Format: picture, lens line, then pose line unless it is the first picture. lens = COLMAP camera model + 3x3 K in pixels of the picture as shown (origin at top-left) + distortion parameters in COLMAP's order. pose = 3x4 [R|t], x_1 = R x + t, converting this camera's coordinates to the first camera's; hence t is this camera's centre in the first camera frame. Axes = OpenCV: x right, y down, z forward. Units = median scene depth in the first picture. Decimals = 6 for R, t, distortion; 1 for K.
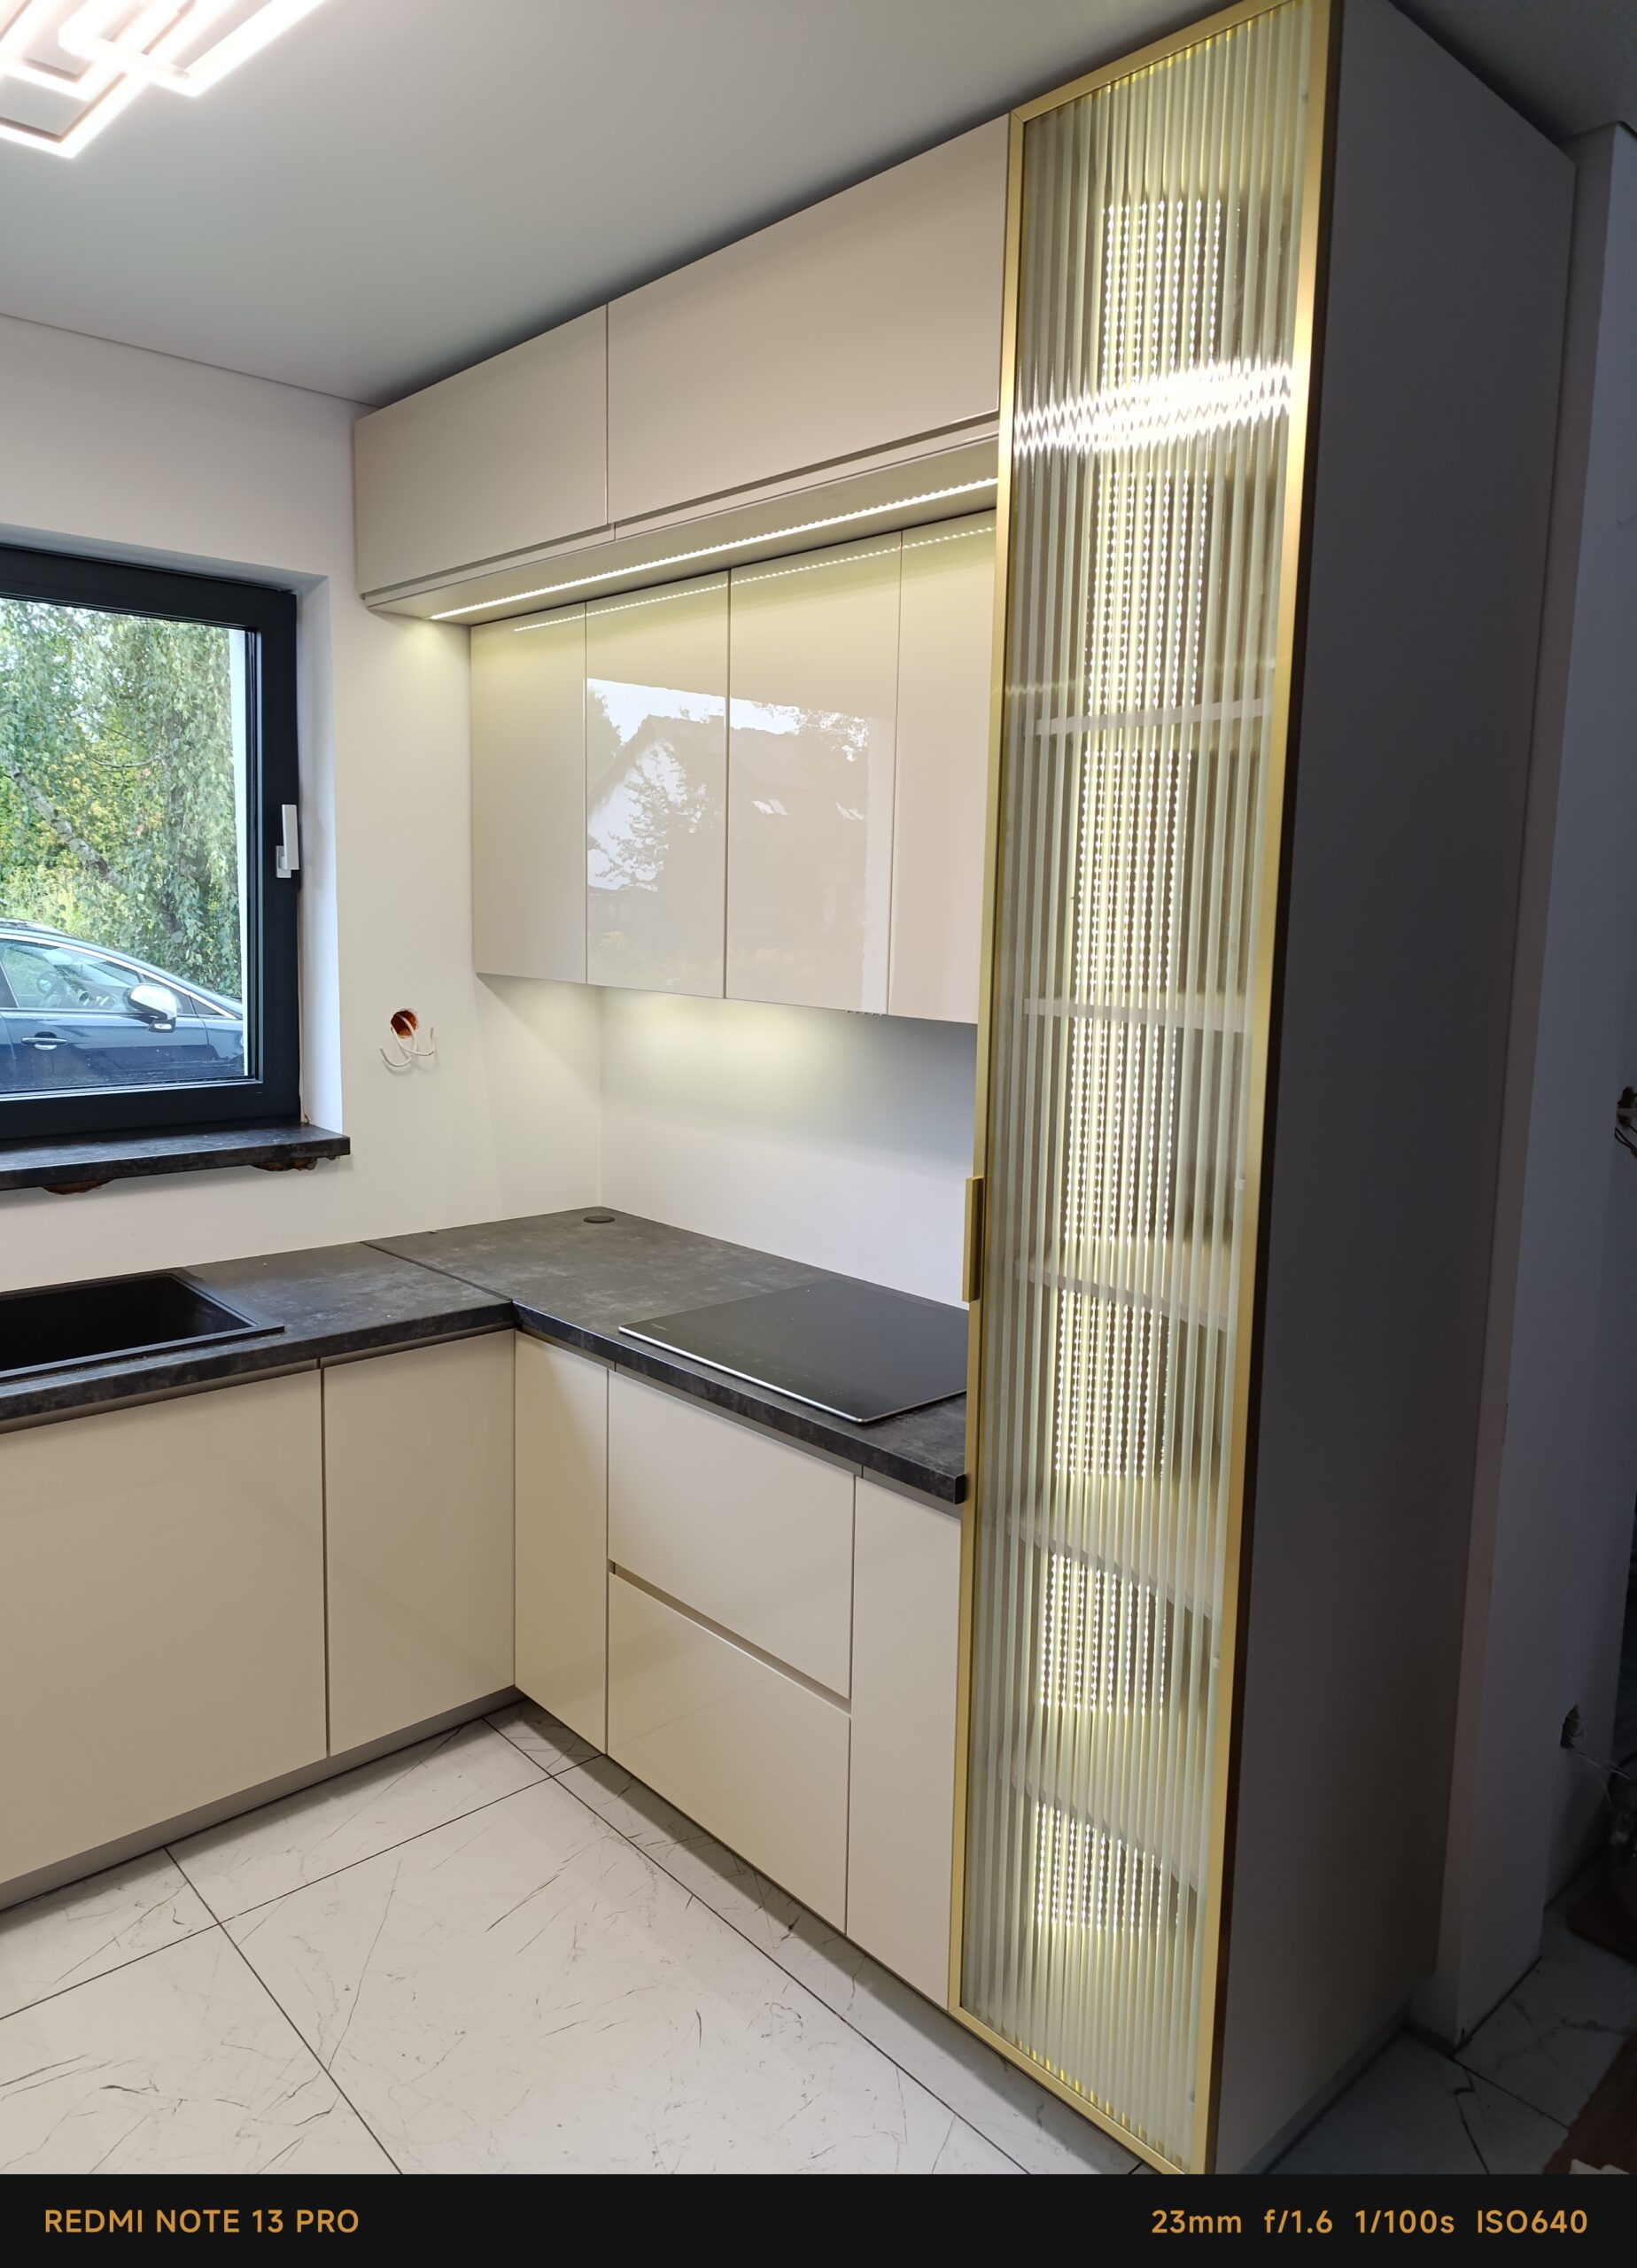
lens RADIAL K [[1486.8, 0, 814.3], [0, 1486.8, 1079.3], [0, 0, 1]] dist [0.037957, -0.042394]
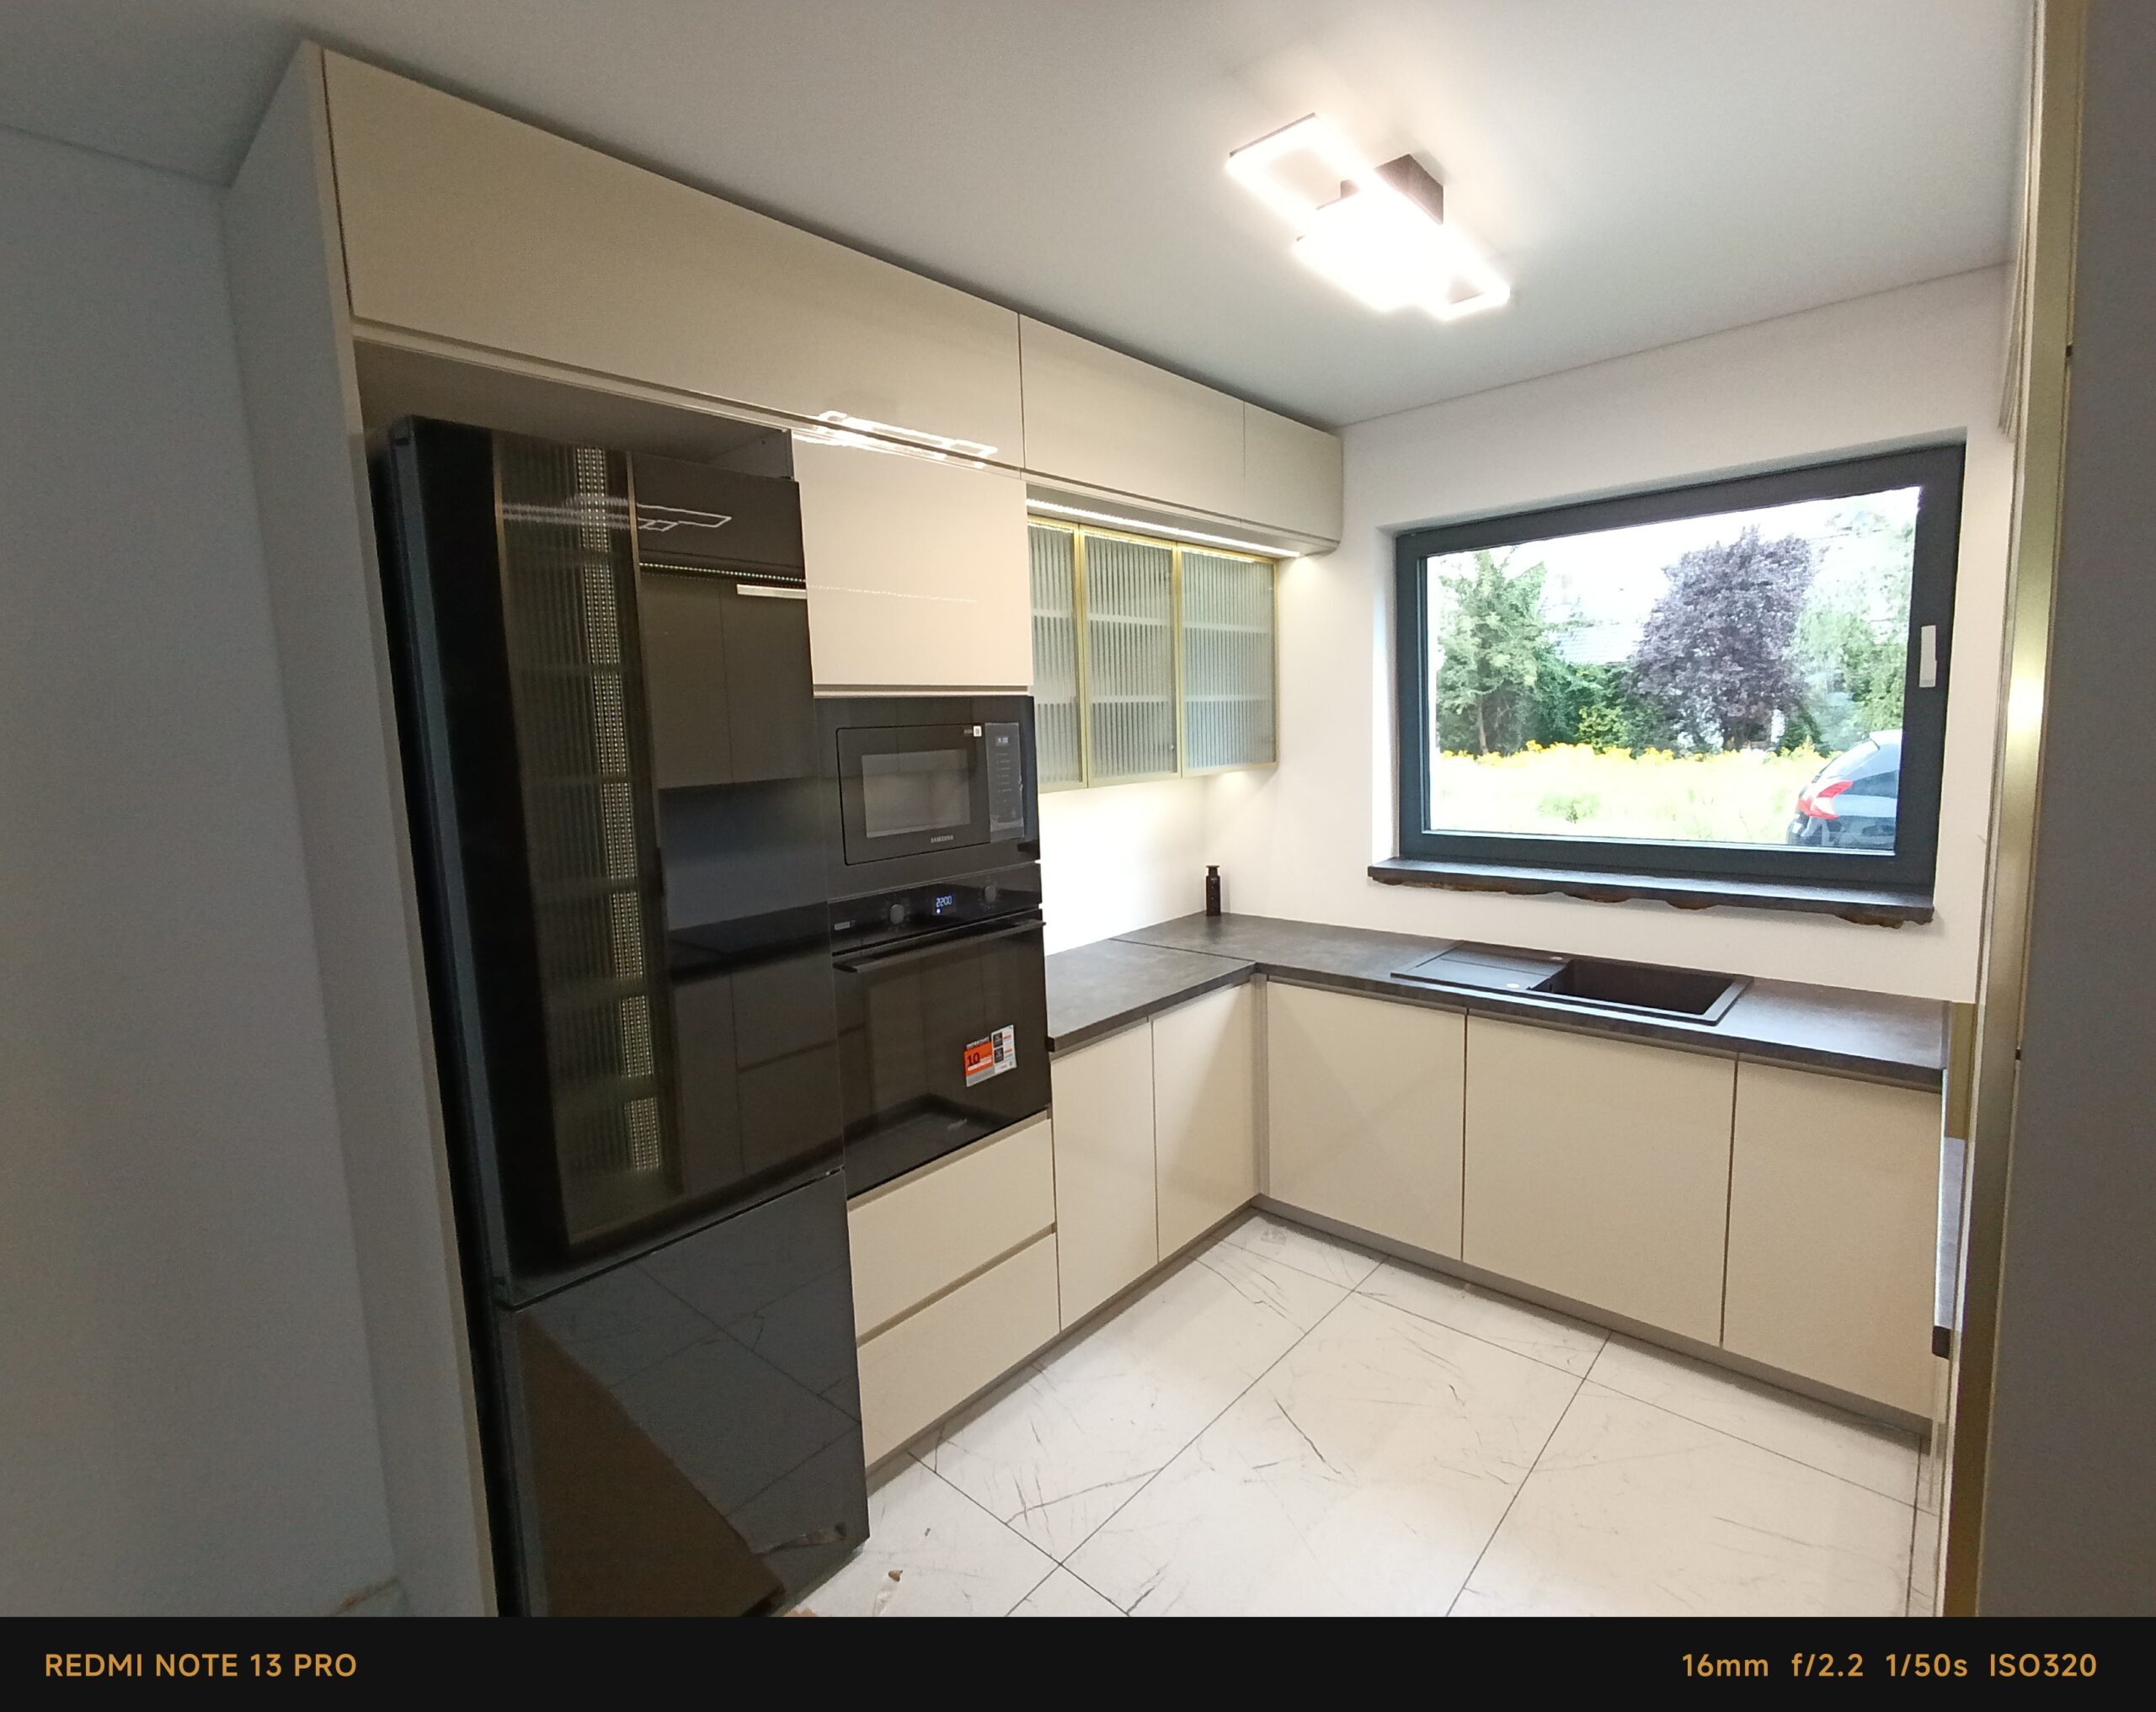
lens RADIAL K [[979.1, 0, 1067.7], [0, 979.1, 848.5], [0, 0, 1]] dist [-0.000398, -0.000257]
pose [[0.094935, 0.100268, -0.990421, 0.436551], [-0.085927, 0.992027, 0.092194, -0.022851], [0.991768, 0.076352, 0.102794, 0.287898]]
